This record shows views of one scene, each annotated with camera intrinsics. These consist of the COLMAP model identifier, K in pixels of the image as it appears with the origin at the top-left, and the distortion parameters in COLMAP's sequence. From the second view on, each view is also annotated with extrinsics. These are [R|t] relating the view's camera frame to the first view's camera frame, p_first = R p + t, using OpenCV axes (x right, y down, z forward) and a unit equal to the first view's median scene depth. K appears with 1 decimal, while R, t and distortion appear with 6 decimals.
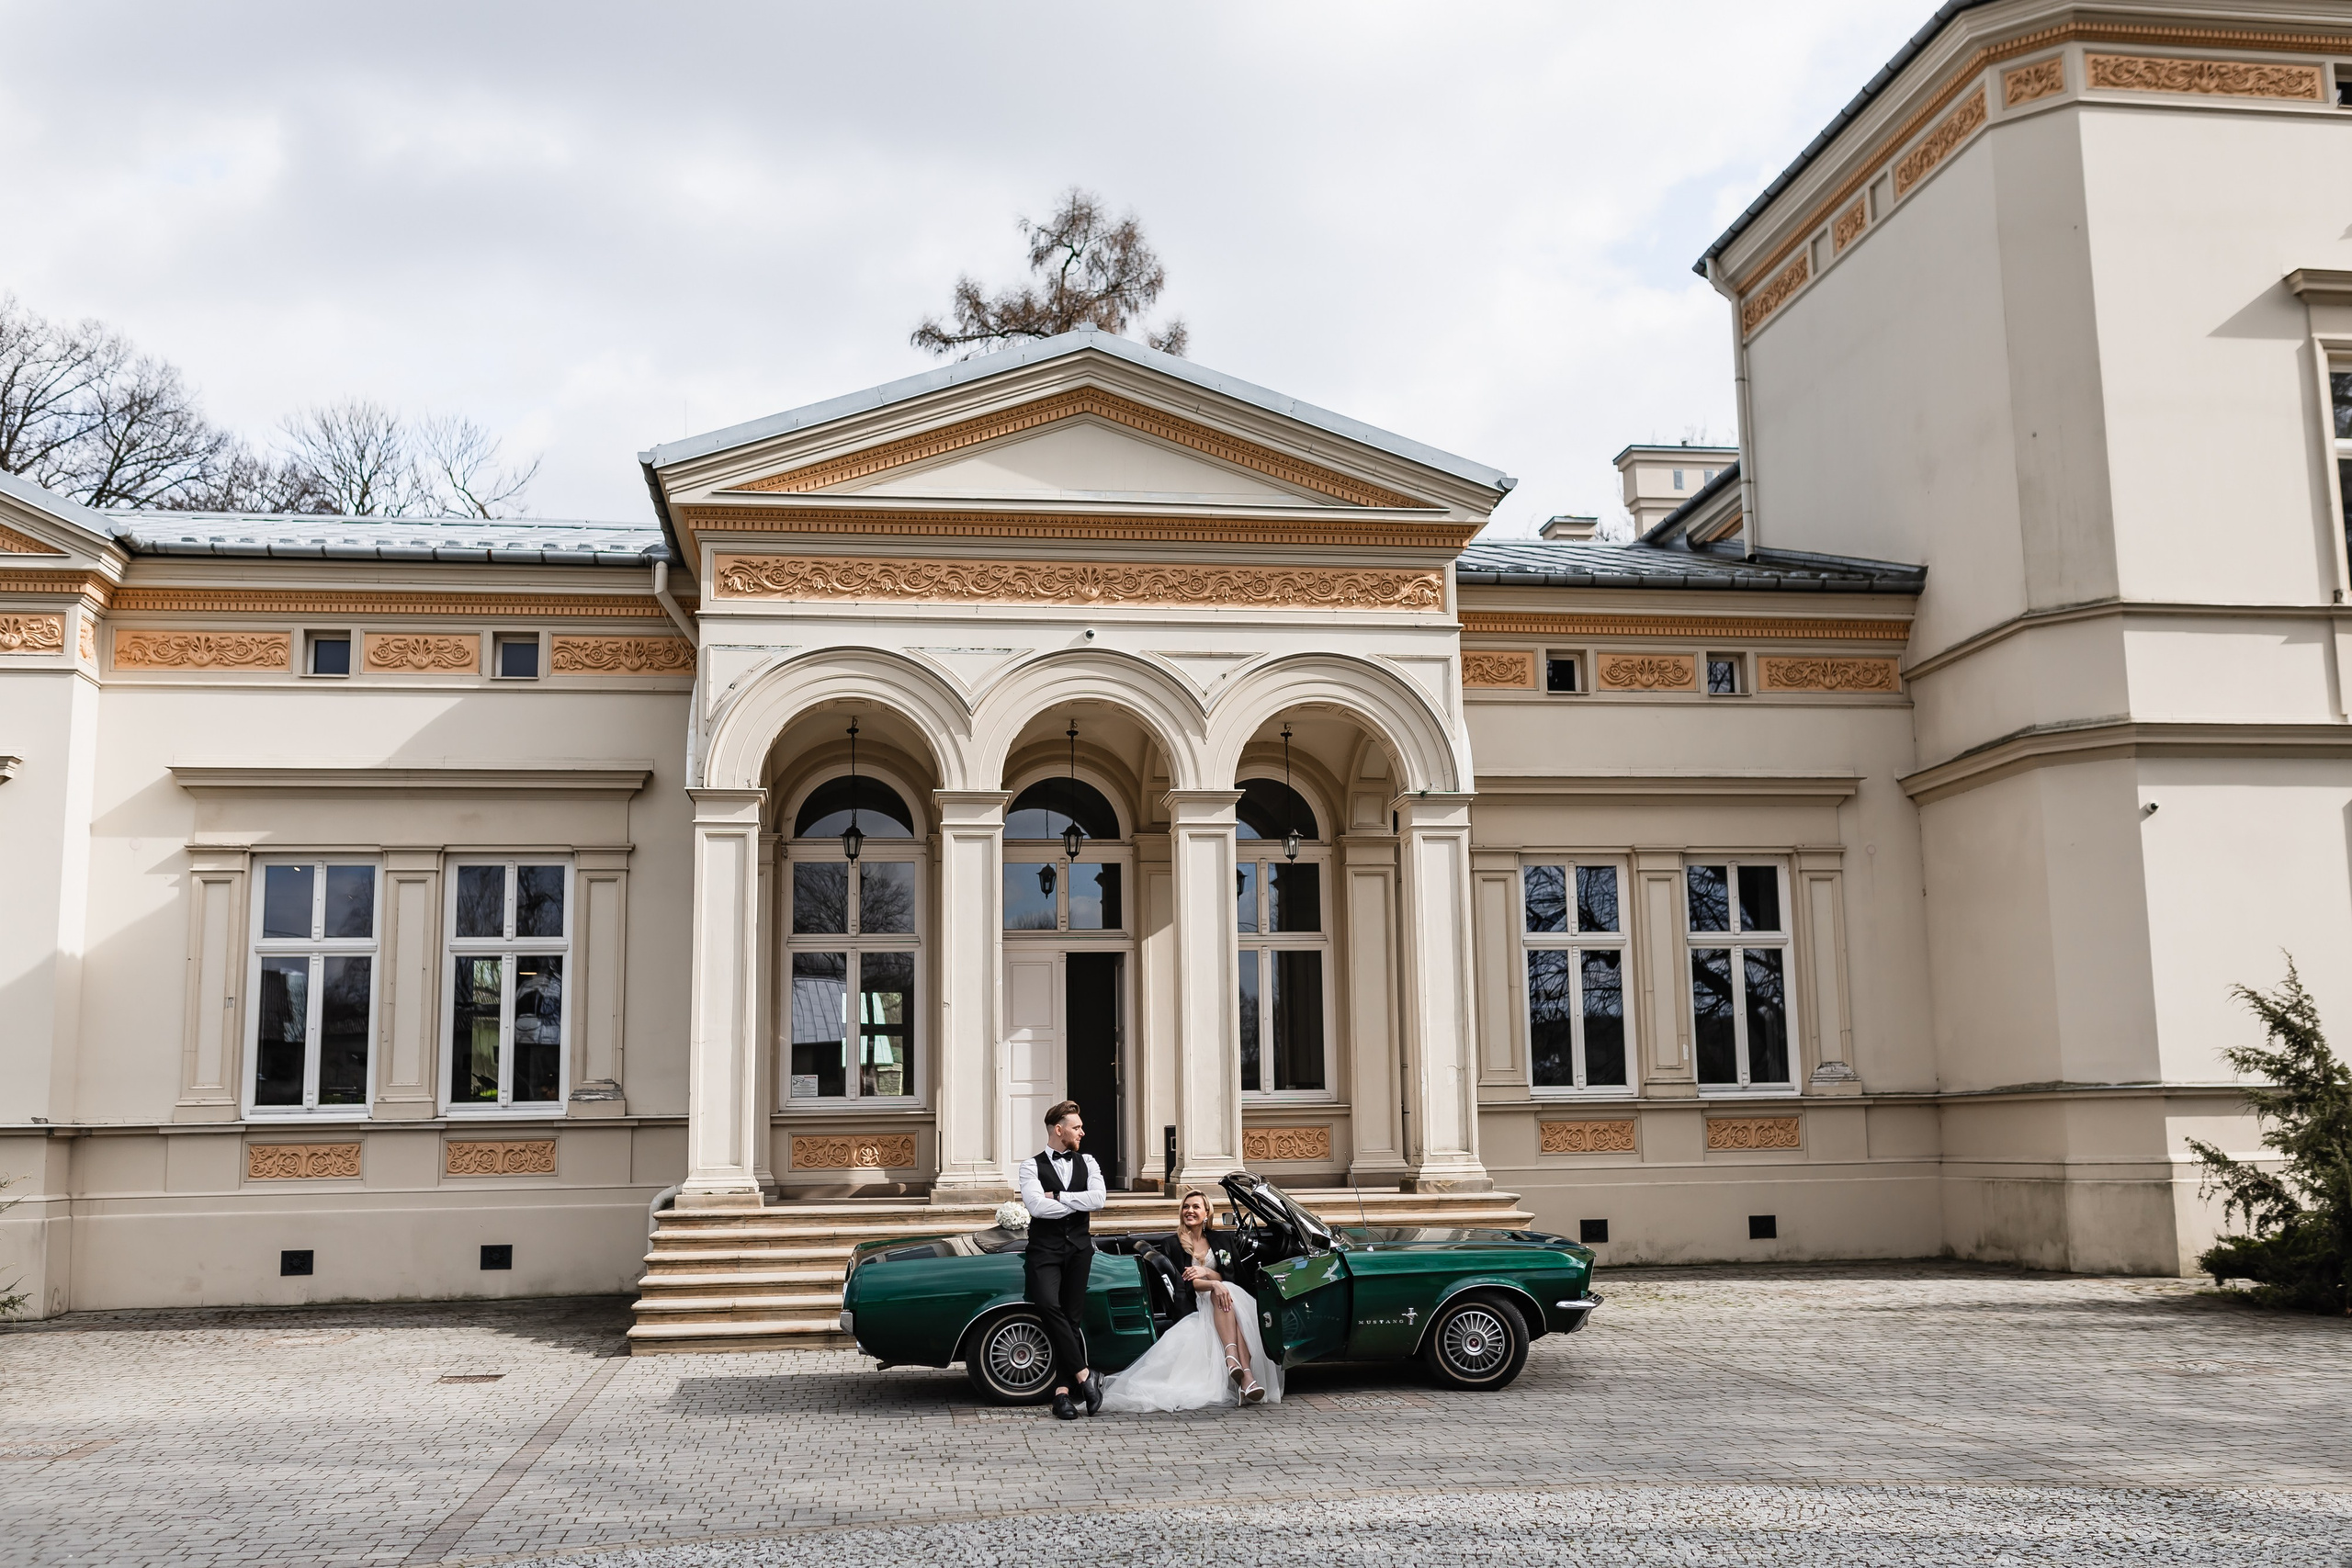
lens RADIAL K [[2219.1, 0, 1198.9], [0, 2219.1, 818.5], [0, 0, 1]] dist [0.005978, -0.006515]
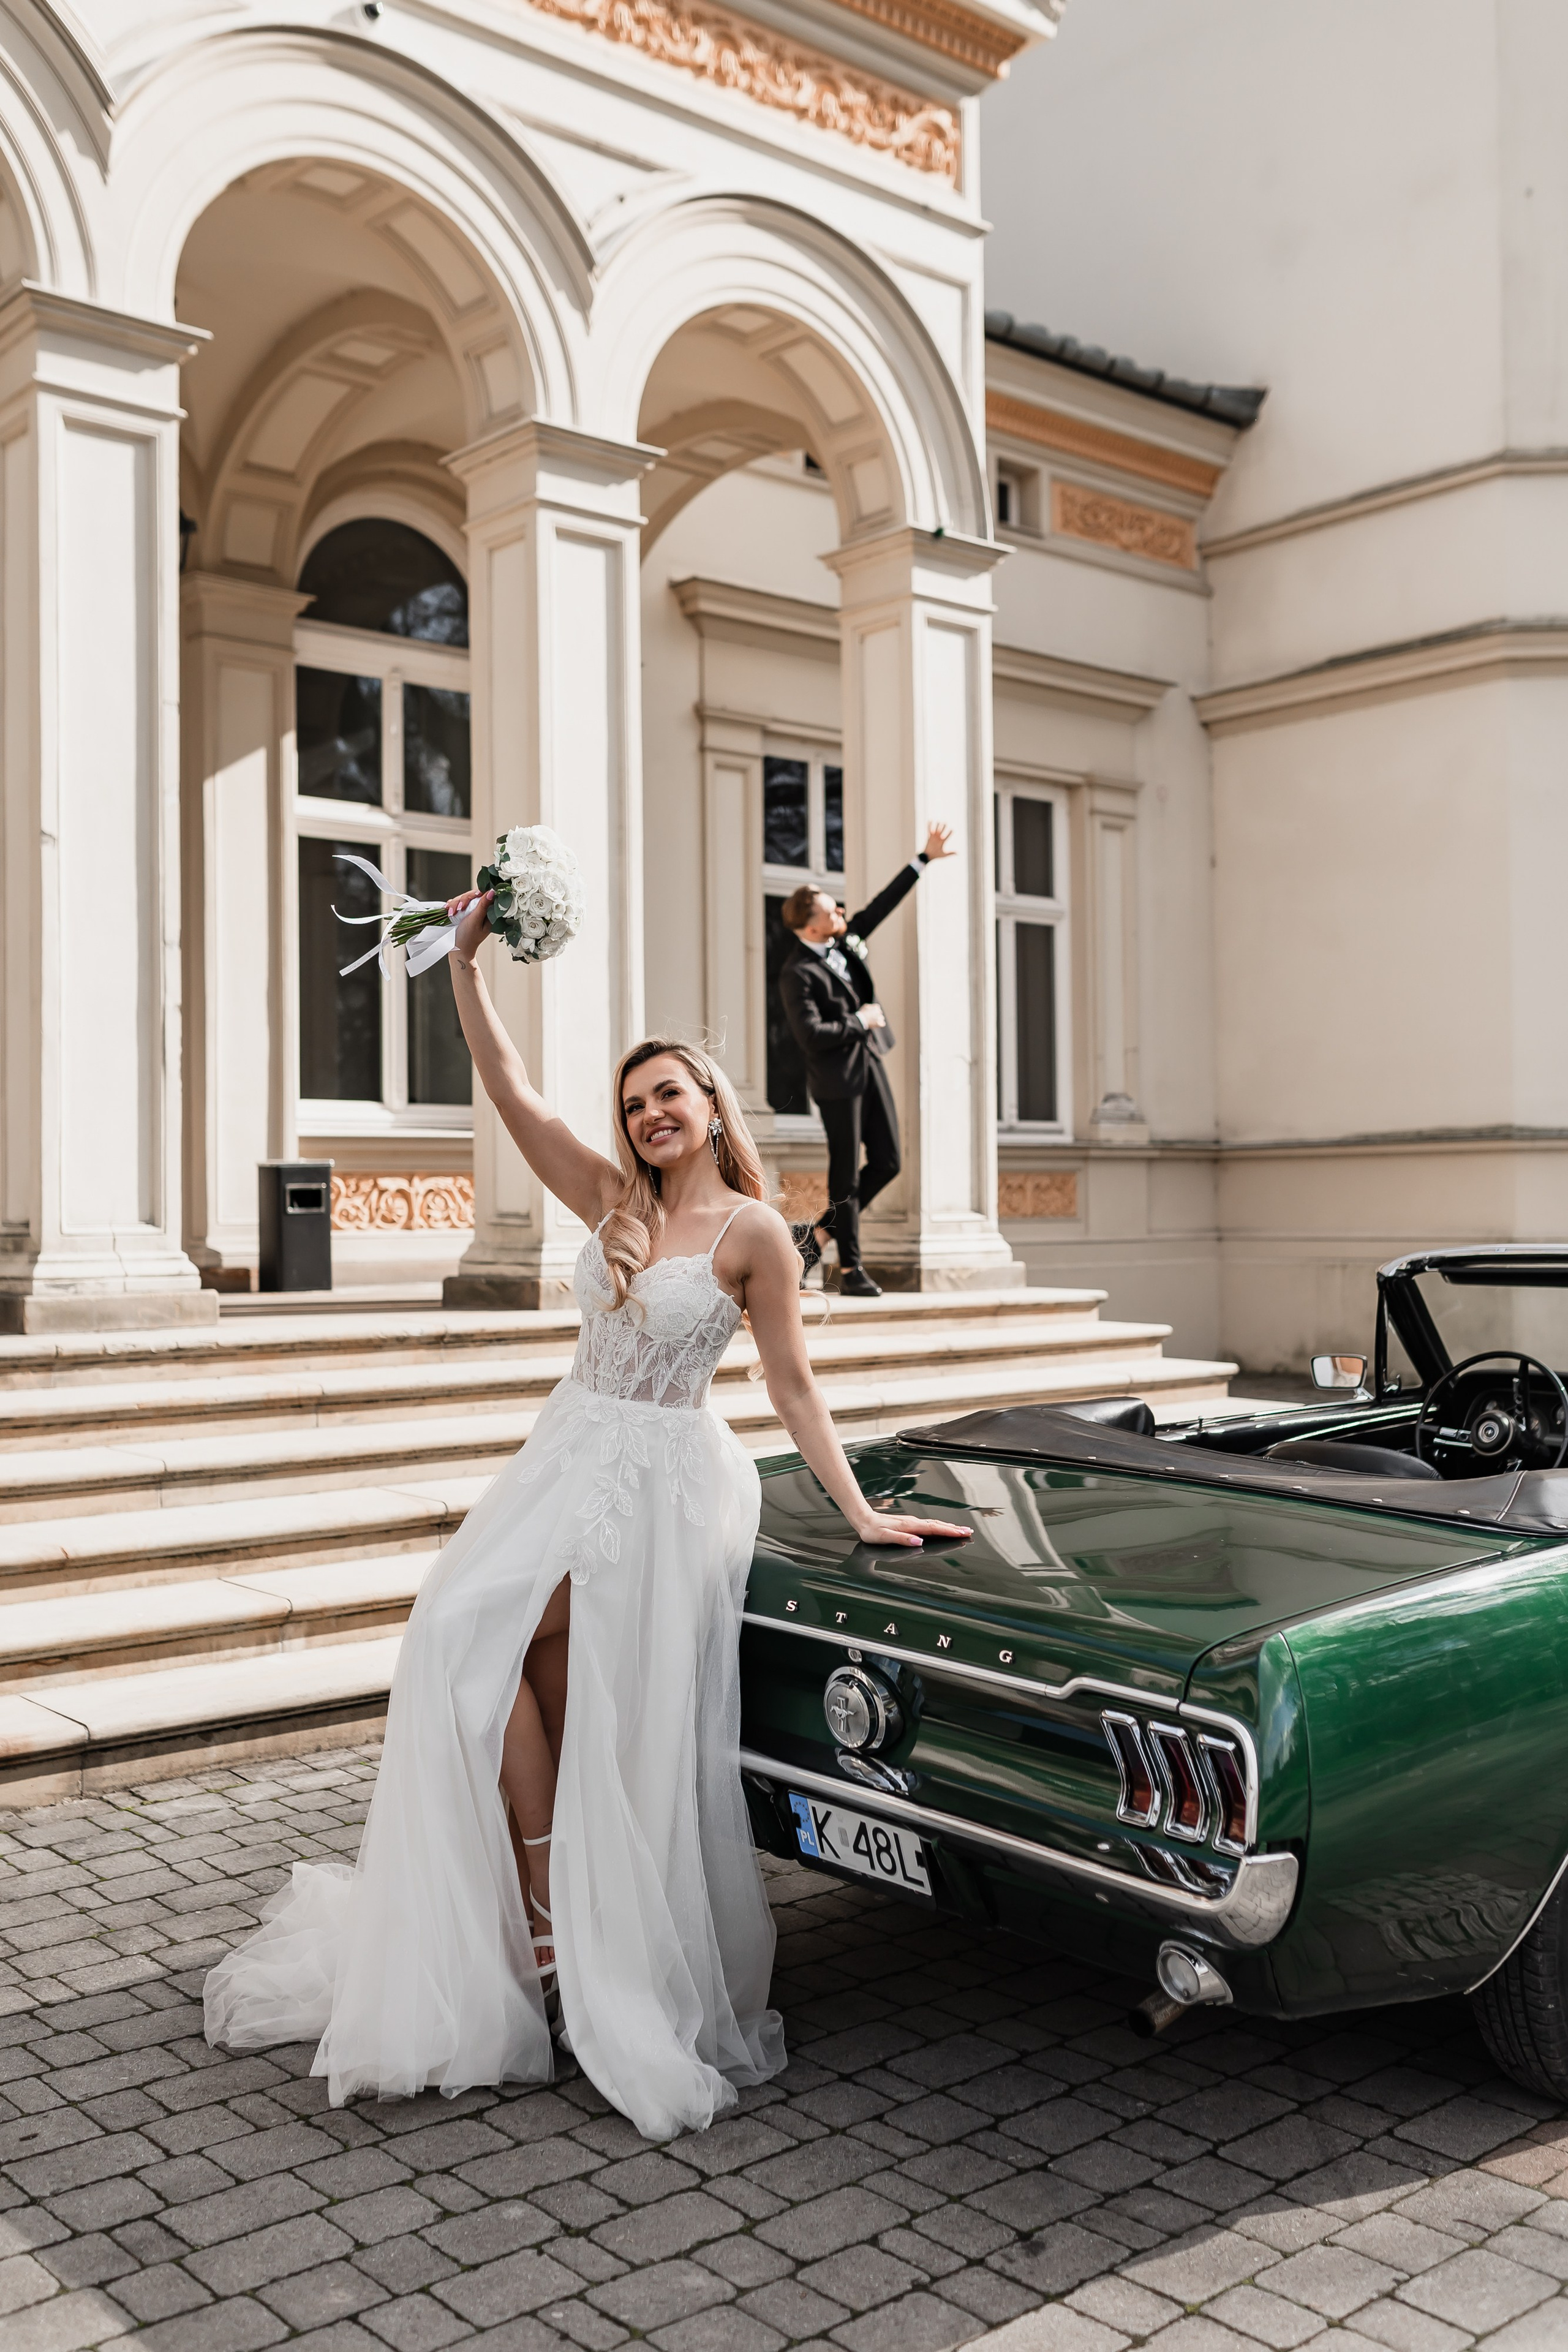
lens RADIAL K [[2249.4, 0, 784.0], [0, 2249.4, 1176.0], [0, 0, 1]] dist [0.002804, 0.004803]
pose [[0.839133, 0.017421, 0.543648, -0.192417], [-0.083527, 0.991759, 0.097146, 0.081402], [-0.537475, -0.126928, 0.833673, 0.506885]]
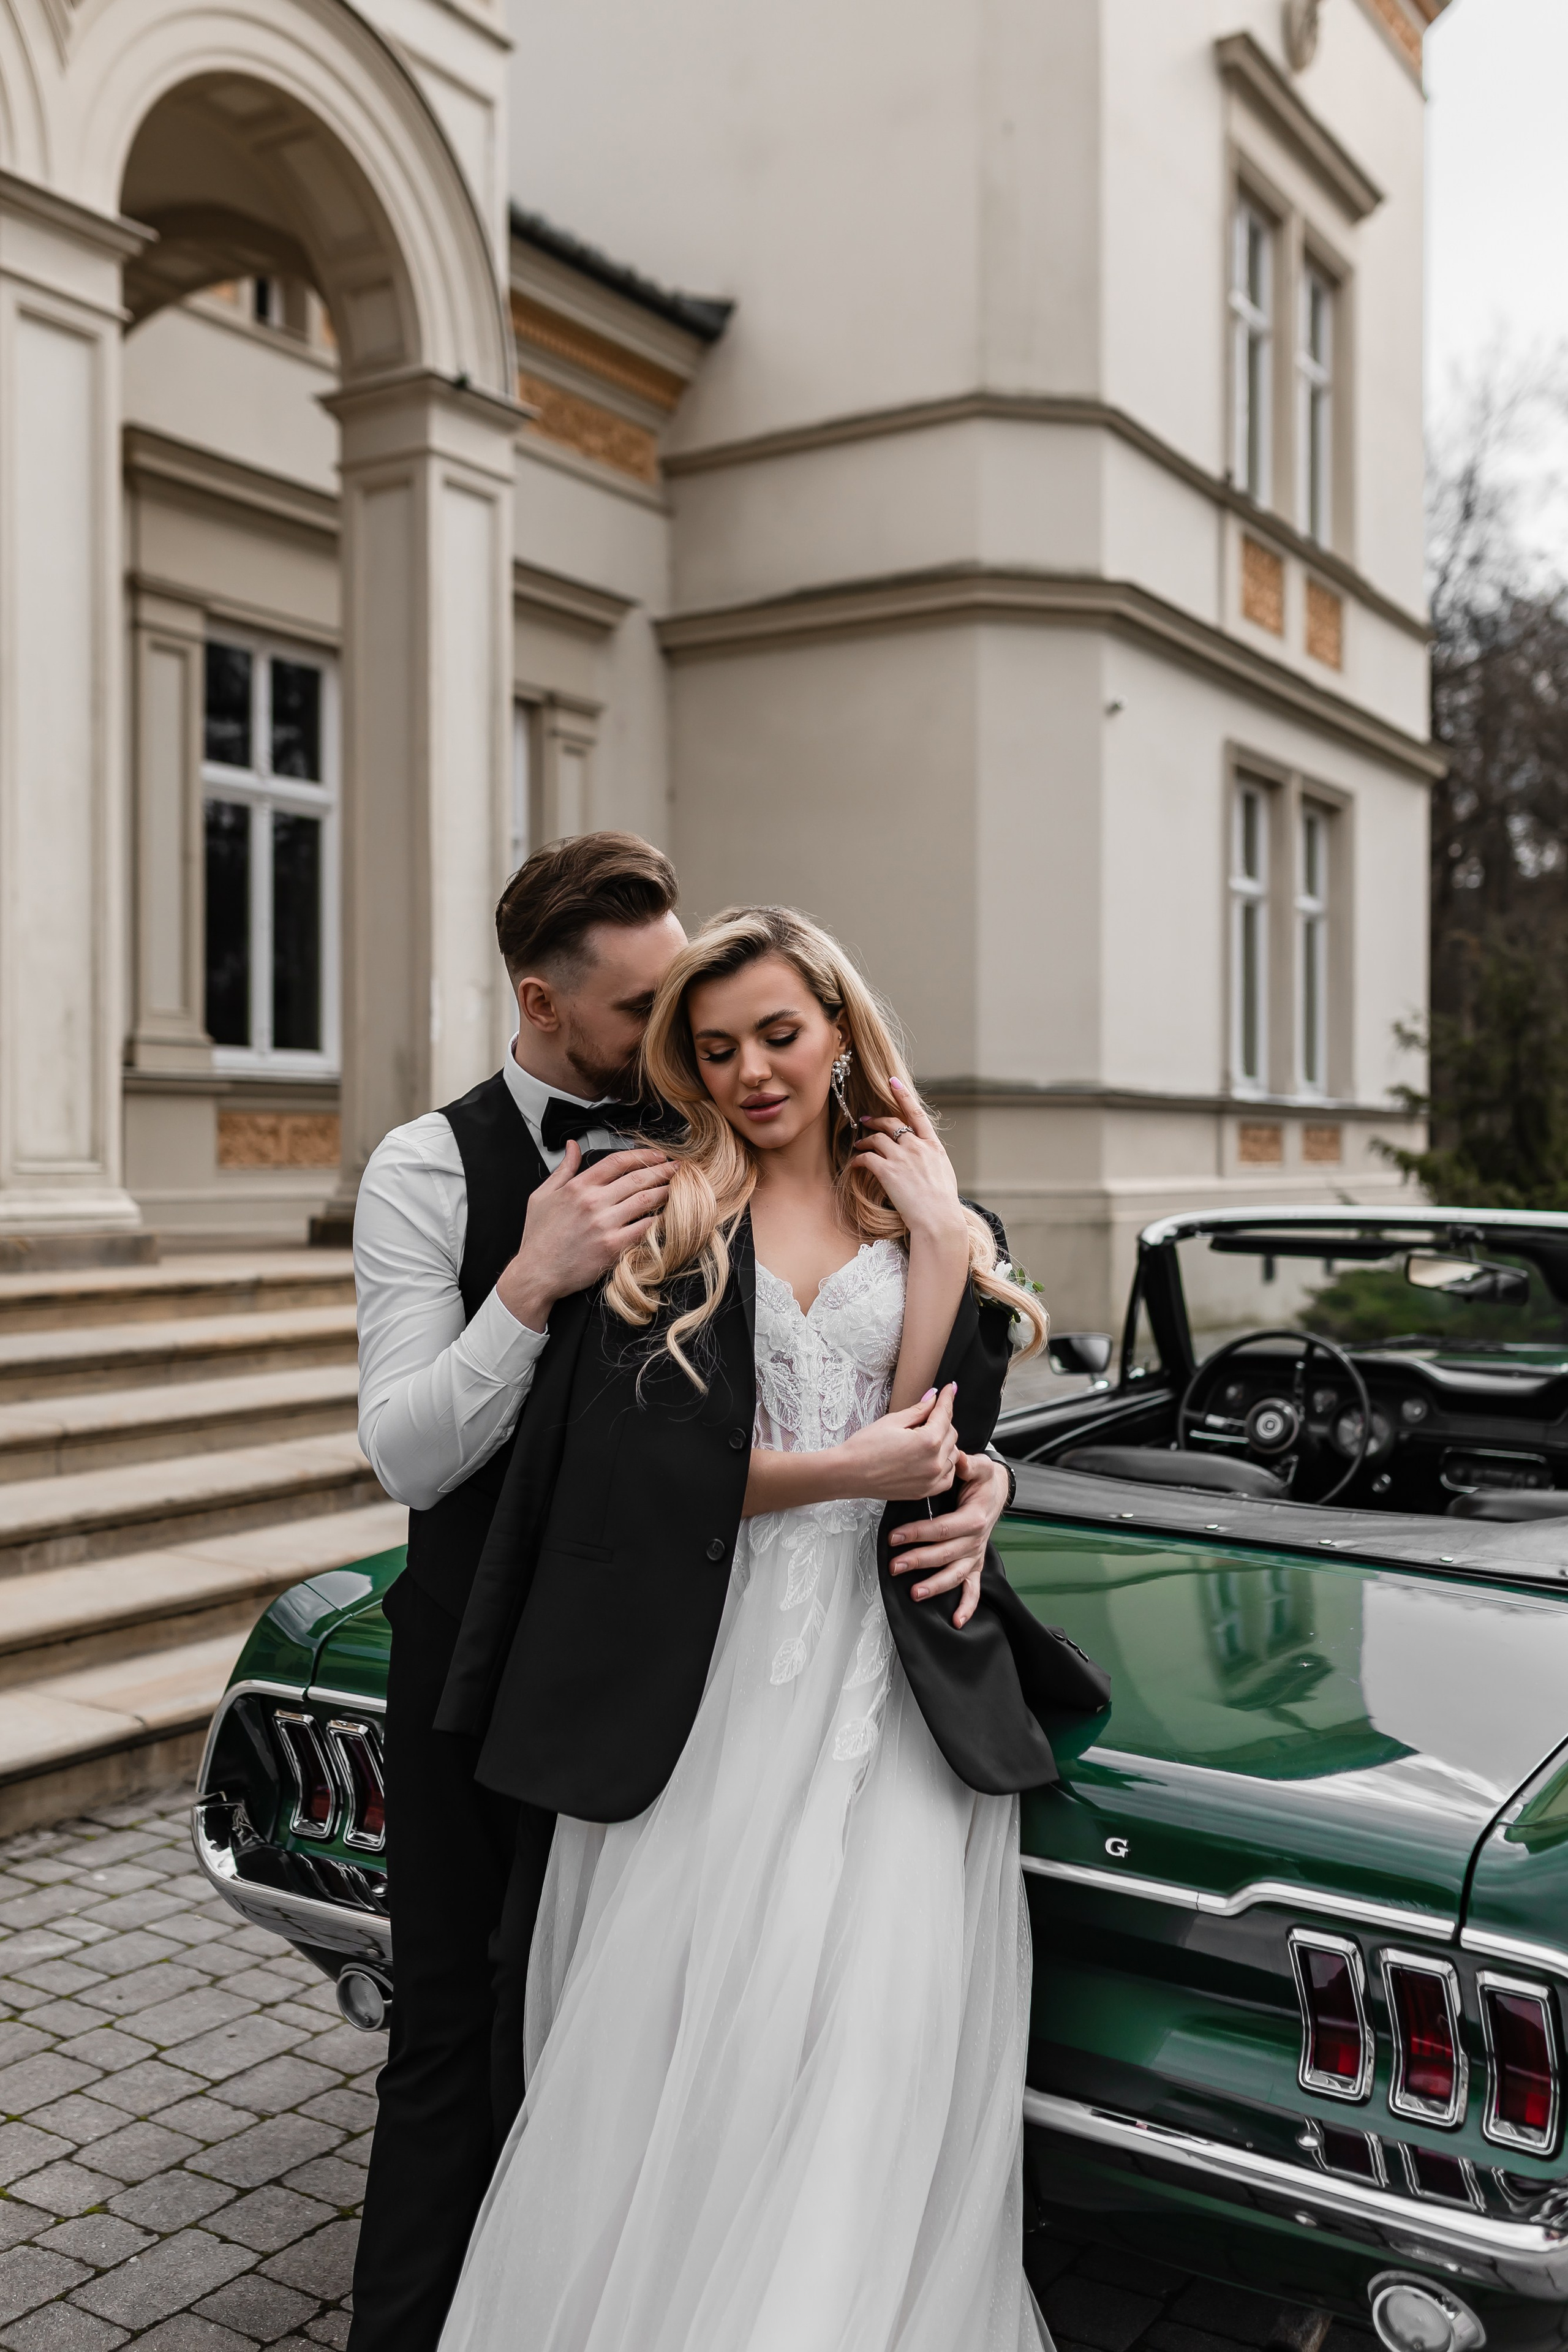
lens RADIAL K [[2219.3, 0, 776.3], [0, 2219.3, 1180.0], [0, 0, 1]] dist [0.005978, -0.006515]
pose [[0.648579, 0.010568, 0.761074, -0.181554], [-0.124059, 0.988000, 0.092003, 0.090697], [-0.750969, -0.154089, 0.642108, 0.572777]]
